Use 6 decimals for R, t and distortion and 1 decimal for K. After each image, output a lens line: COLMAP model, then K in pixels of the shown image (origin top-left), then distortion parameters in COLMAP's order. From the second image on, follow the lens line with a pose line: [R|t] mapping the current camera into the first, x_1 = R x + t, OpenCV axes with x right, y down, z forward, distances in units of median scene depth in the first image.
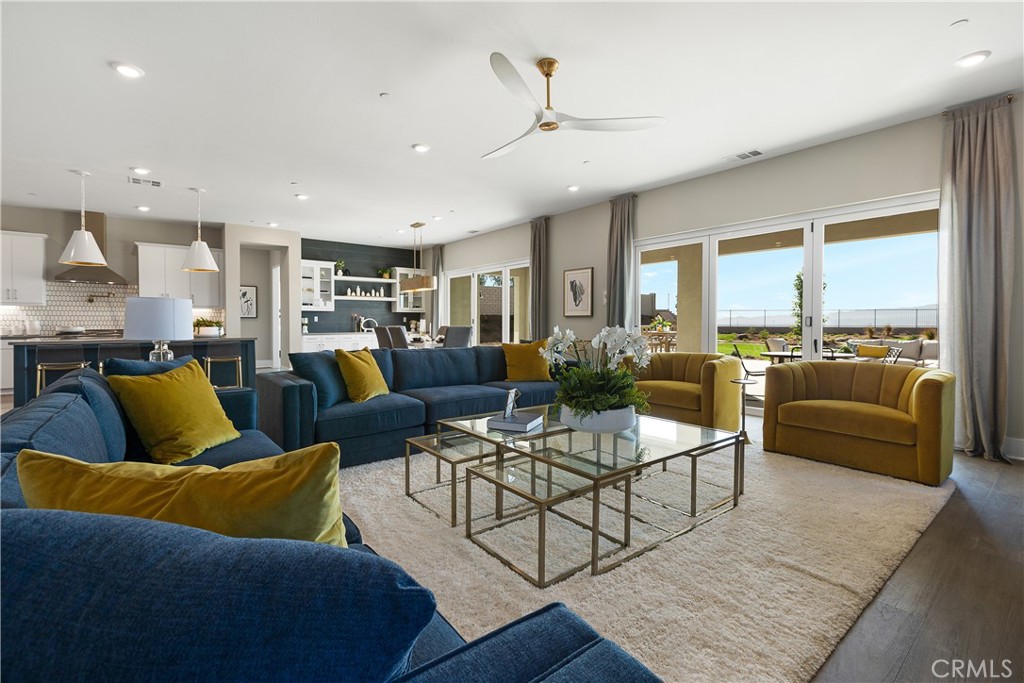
lens RADIAL K [[482.7, 0, 509.0], [0, 482.7, 332.4], [0, 0, 1]] dist [0.006245, 0.001145]
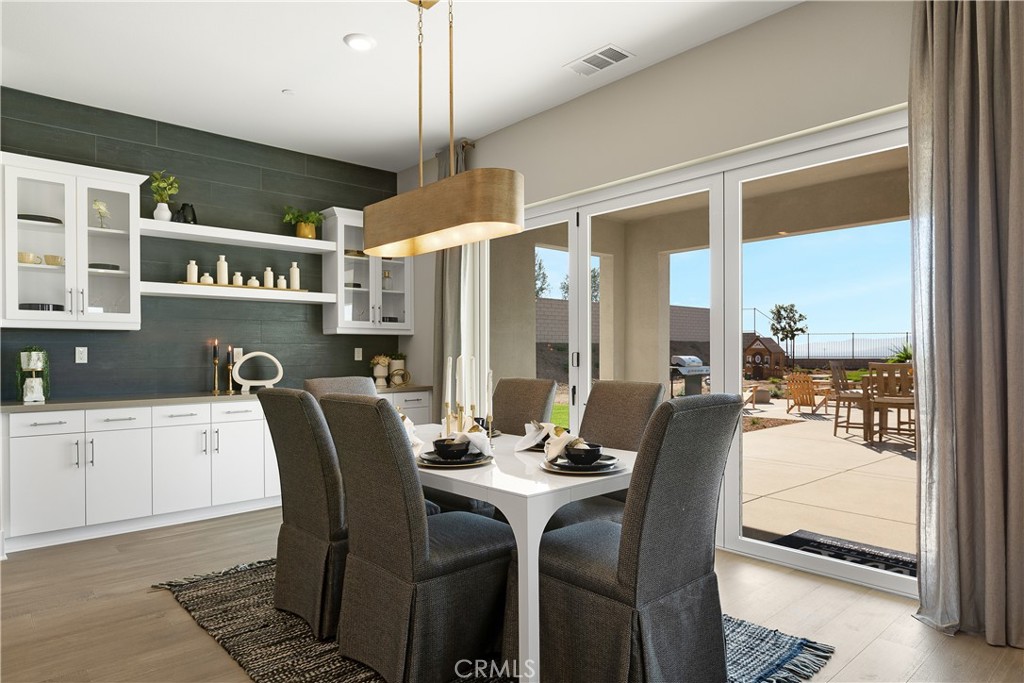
lens RADIAL K [[613.8, 0, 515.5], [0, 613.8, 356.1], [0, 0, 1]] dist [0.001073, 0.001154]
pose [[0.995126, -0.000259, 0.098608, -0.150562], [0.000040, 0.999998, 0.002225, -0.027039], [-0.098608, -0.002210, 0.995124, 0.551401]]
